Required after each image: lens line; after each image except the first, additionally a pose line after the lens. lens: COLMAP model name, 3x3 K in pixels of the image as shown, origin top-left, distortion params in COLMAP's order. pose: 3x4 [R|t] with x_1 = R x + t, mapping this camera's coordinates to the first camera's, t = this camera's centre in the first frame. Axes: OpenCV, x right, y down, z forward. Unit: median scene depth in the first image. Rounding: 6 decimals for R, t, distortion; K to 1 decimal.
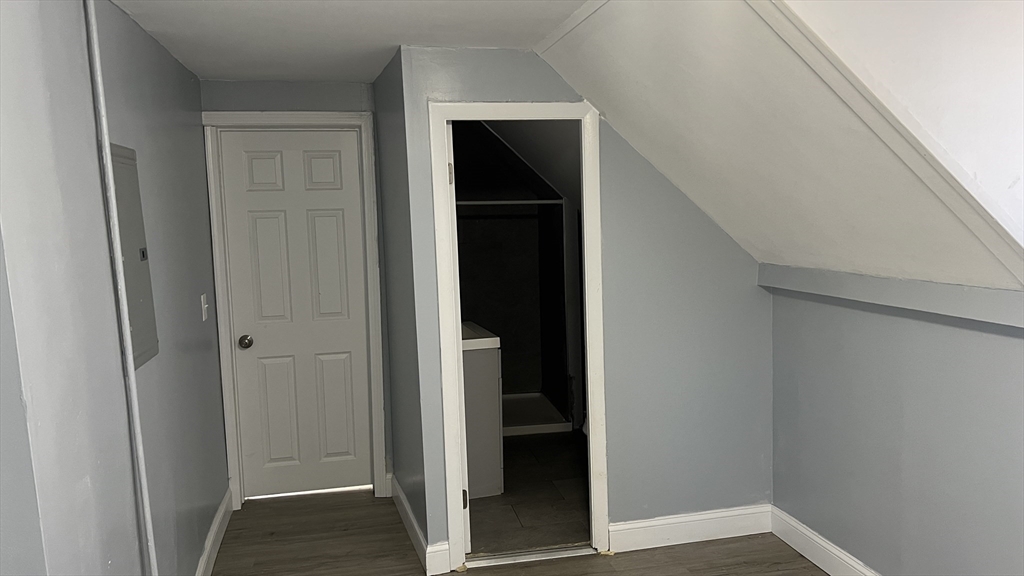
lens RADIAL K [[772.6, 0, 512.0], [0, 772.6, 288.0], [0, 0, 1]] dist [0.083523, -0.116037]
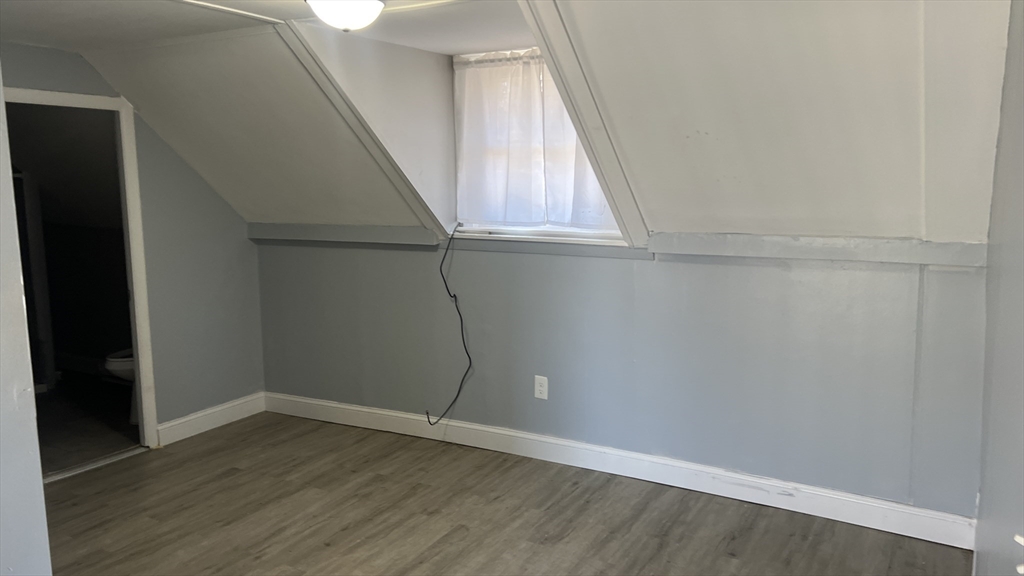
lens RADIAL K [[772.6, 0, 512.0], [0, 772.6, 288.0], [0, 0, 1]] dist [0.083523, -0.116037]
pose [[0.688623, -0.084064, 0.720230, -0.391297], [0.046247, 0.996327, 0.072072, 0.007191], [-0.723643, -0.016322, 0.689981, -0.330143]]
